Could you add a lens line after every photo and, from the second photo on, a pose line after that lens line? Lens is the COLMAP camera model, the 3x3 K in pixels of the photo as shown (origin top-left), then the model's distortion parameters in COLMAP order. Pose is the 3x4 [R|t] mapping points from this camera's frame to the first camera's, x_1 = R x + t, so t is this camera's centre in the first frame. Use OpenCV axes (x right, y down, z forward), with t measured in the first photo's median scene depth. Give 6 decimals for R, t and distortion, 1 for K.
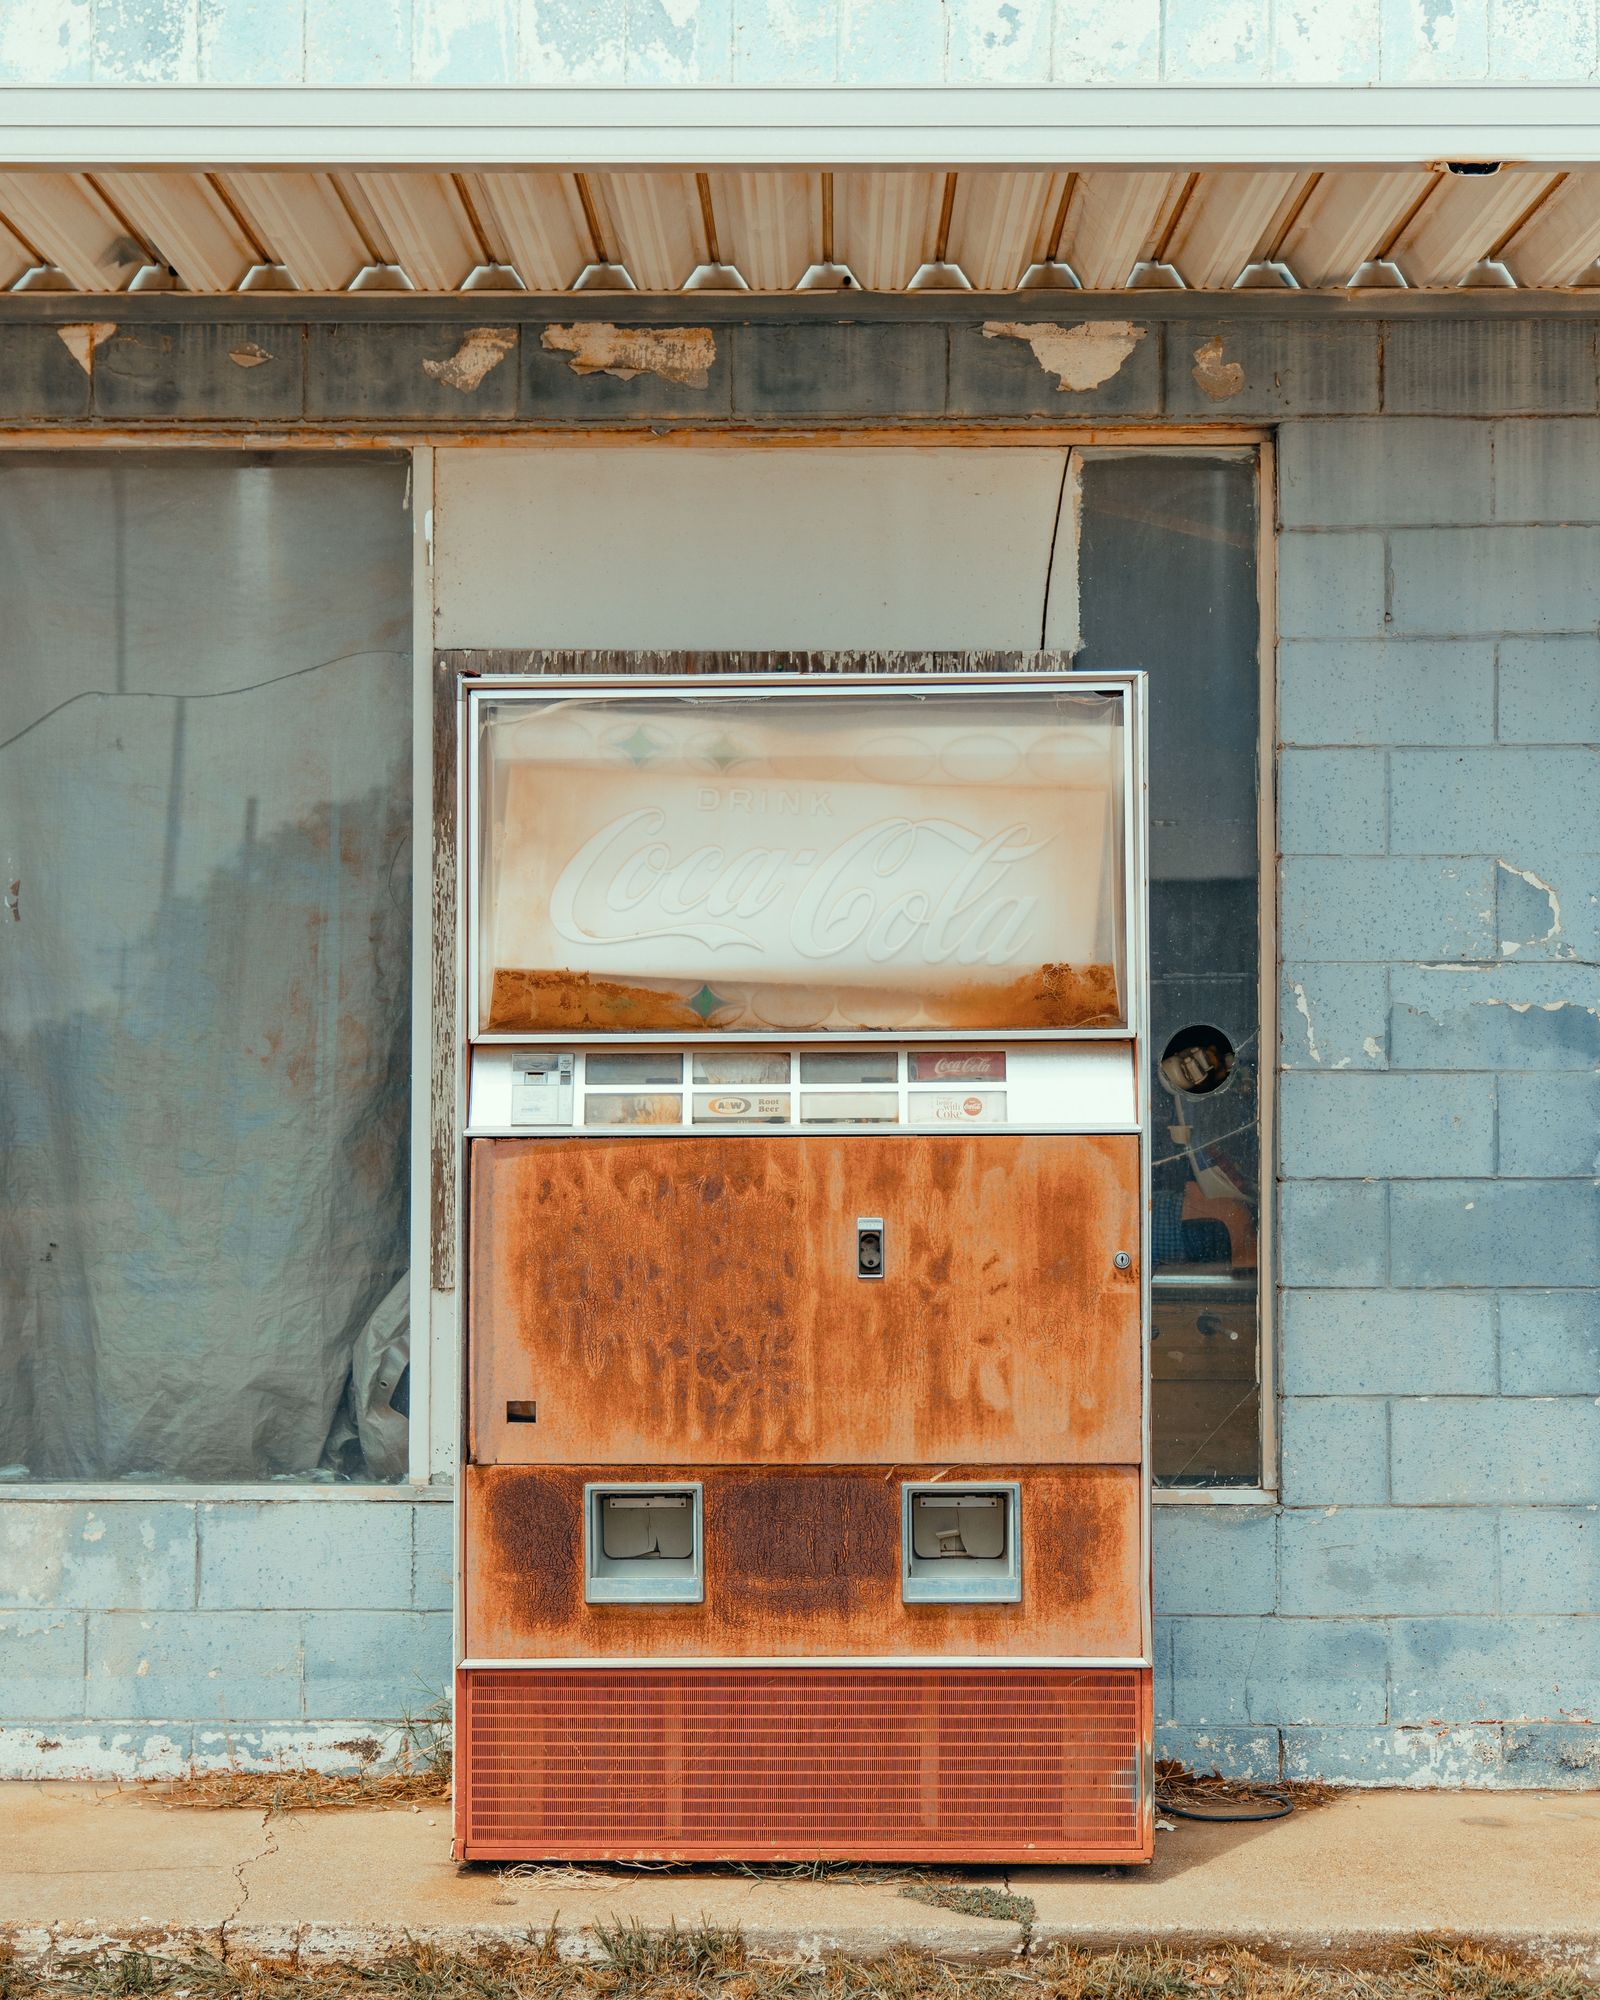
lens RADIAL K [[3064.6, 0, 799.9], [0, 3064.6, 902.9], [0, 0, 1]] dist [0.013107, -0.032200]
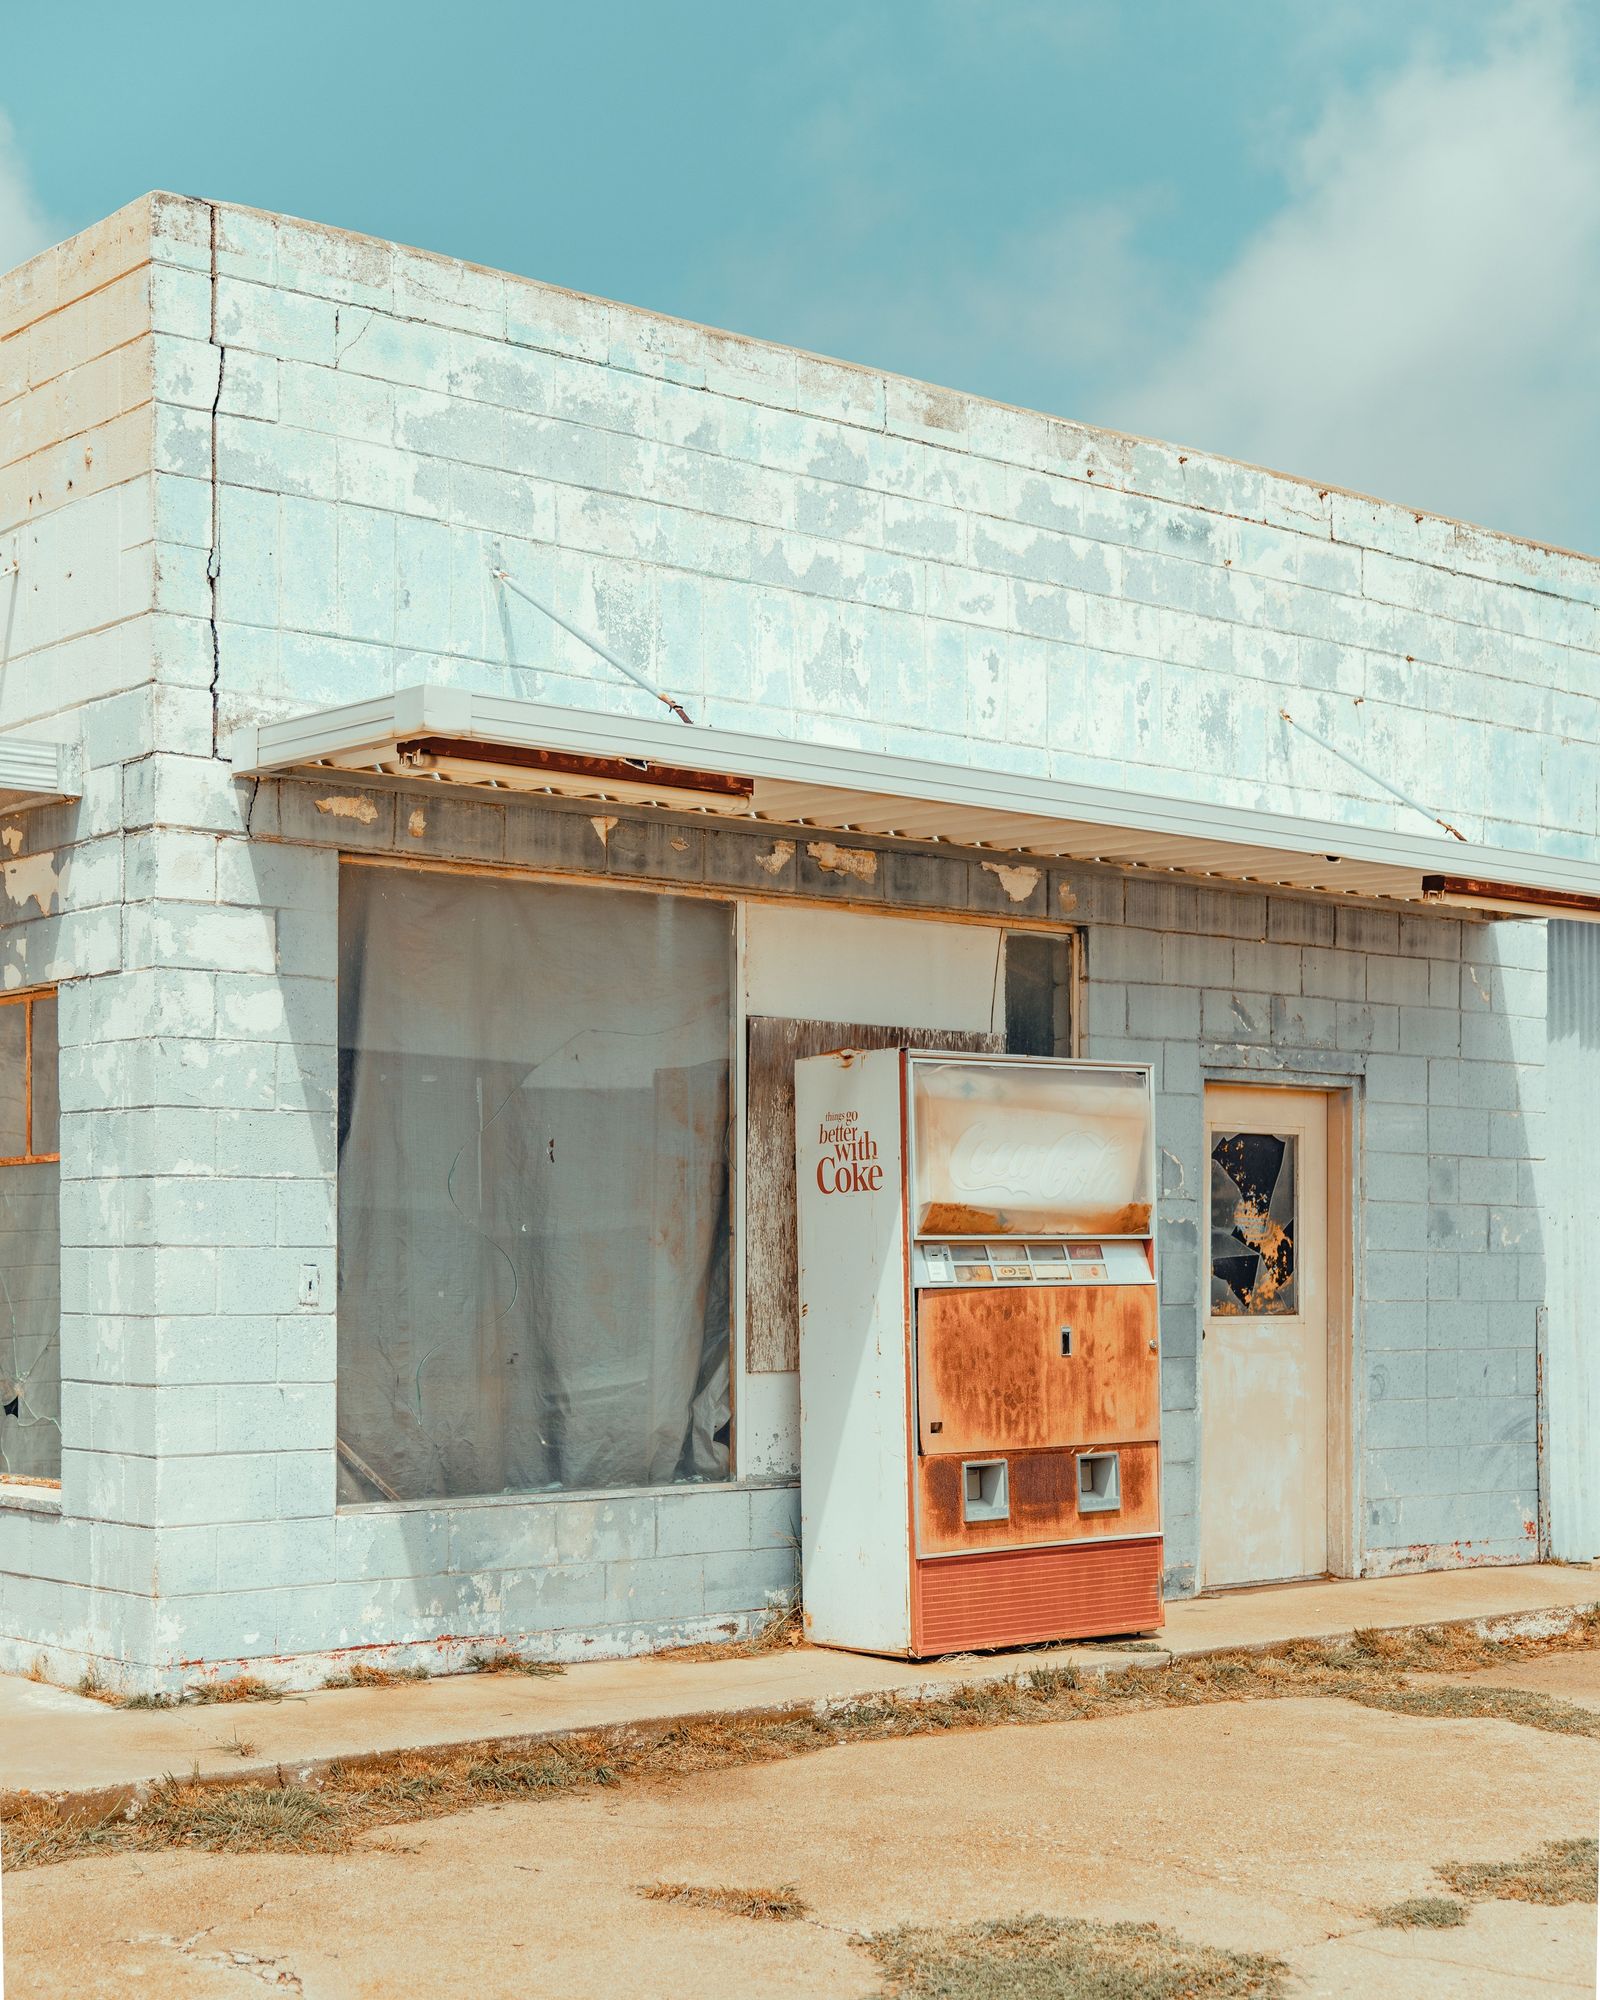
lens RADIAL K [[2935.1, 0, 800.0], [0, 2935.1, 1000.0], [0, 0, 1]] dist [0.010738, 0.069729]
pose [[0.757852, 0.056681, 0.649959, -1.378628], [-0.046407, 0.998379, -0.032956, -0.041497], [-0.650774, -0.005187, 0.759254, -0.368486]]
